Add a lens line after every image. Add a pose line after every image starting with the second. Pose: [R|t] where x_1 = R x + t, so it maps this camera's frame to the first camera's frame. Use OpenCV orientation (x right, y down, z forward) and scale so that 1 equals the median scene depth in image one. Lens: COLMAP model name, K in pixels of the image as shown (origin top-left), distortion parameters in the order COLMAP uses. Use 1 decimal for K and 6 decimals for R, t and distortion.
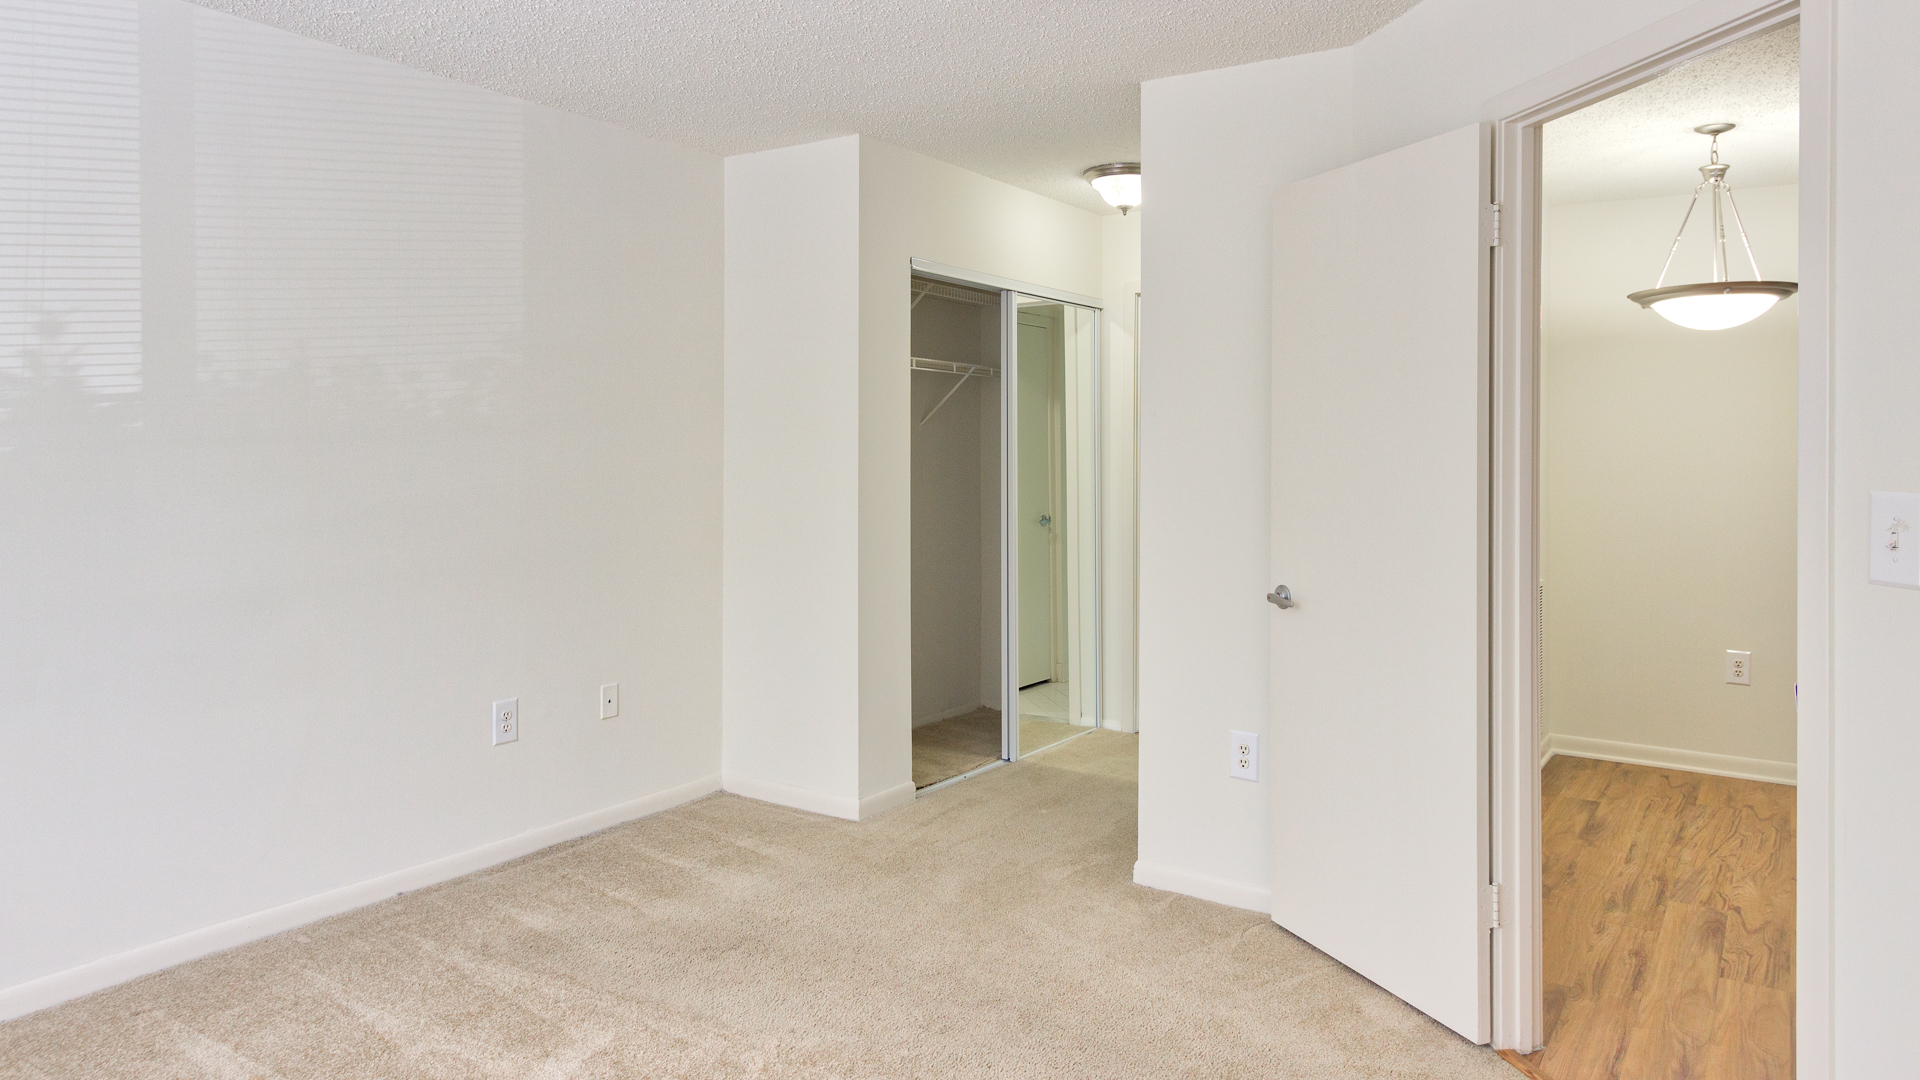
lens RADIAL K [[1209.5, 0, 974.2], [0, 1209.5, 526.8], [0, 0, 1]] dist [0.003384, 0.000219]
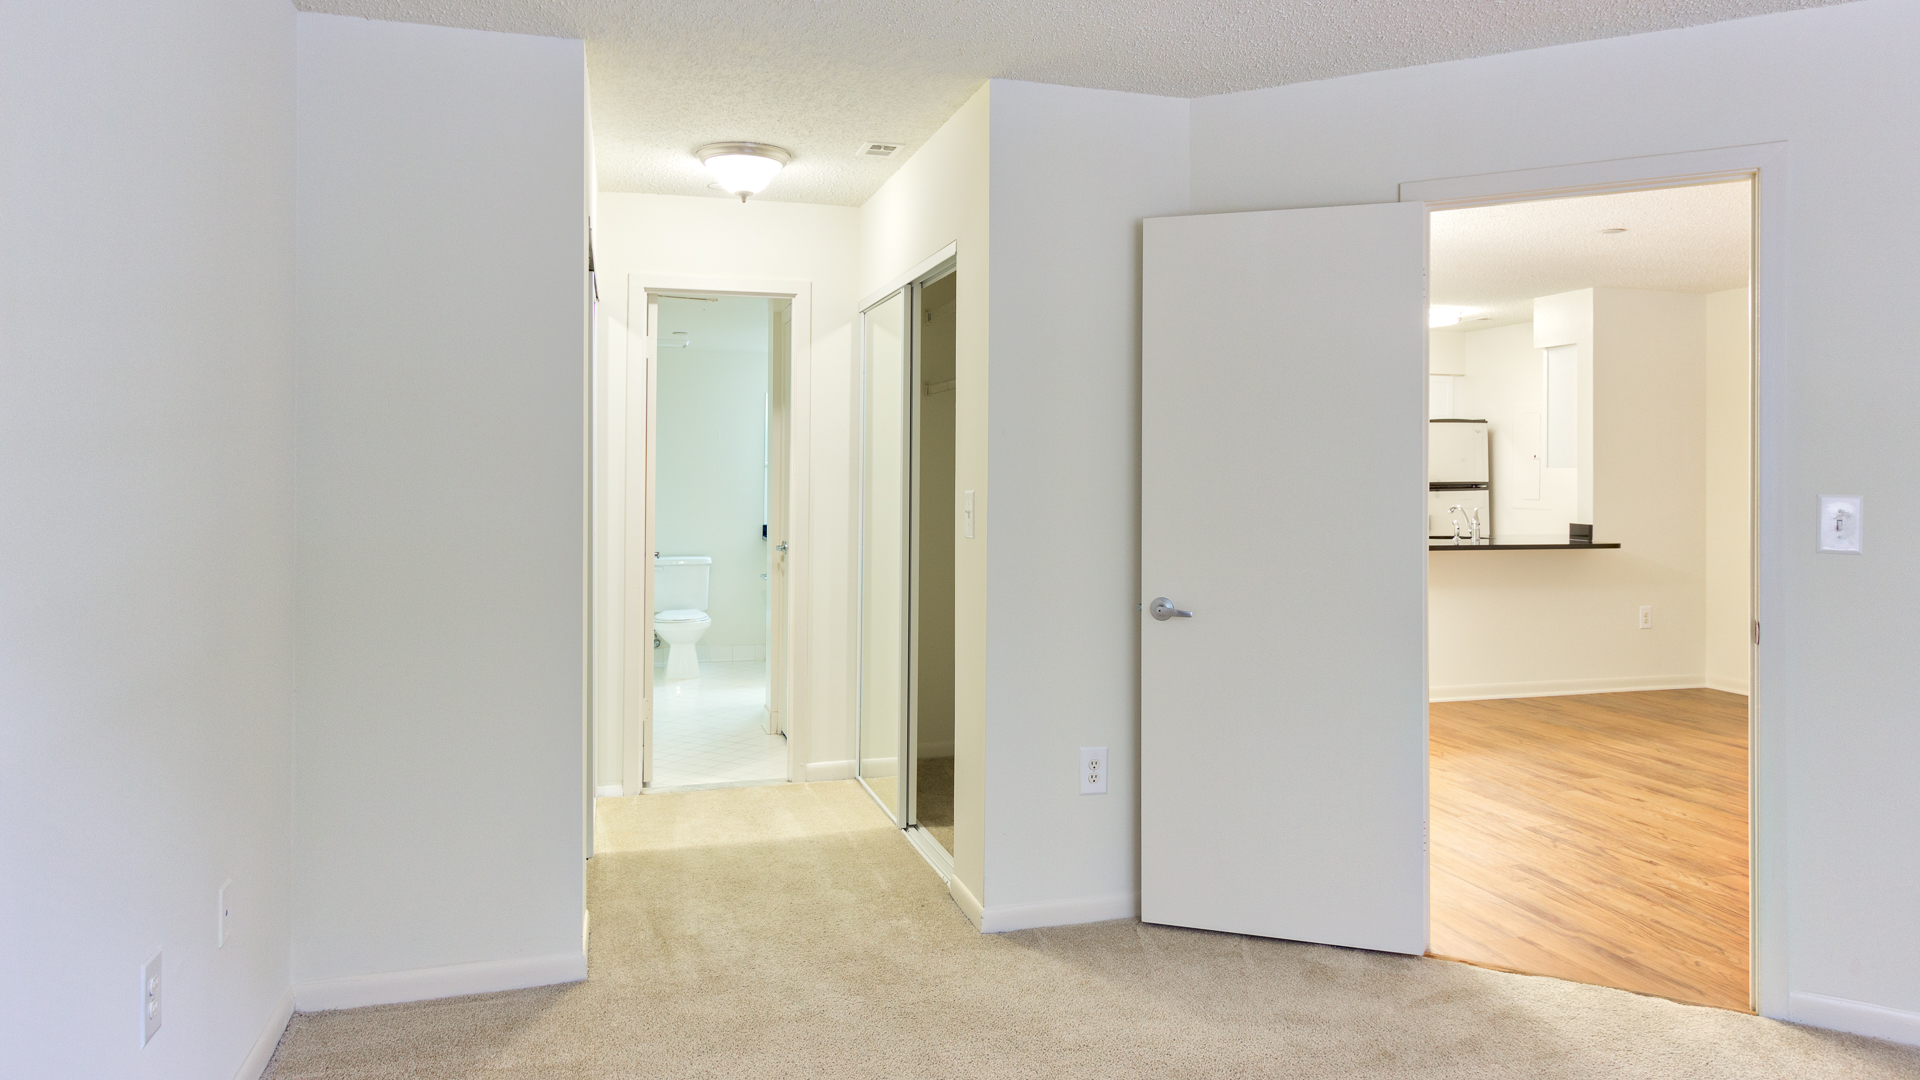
lens RADIAL K [[1209.5, 0, 966.5], [0, 1209.5, 506.7], [0, 0, 1]] dist [0.003384, 0.000219]
pose [[0.634940, -0.026852, 0.772095, -0.618872], [0.049183, 0.998773, -0.005711, -0.030496], [-0.770994, 0.041600, 0.635482, 0.430635]]
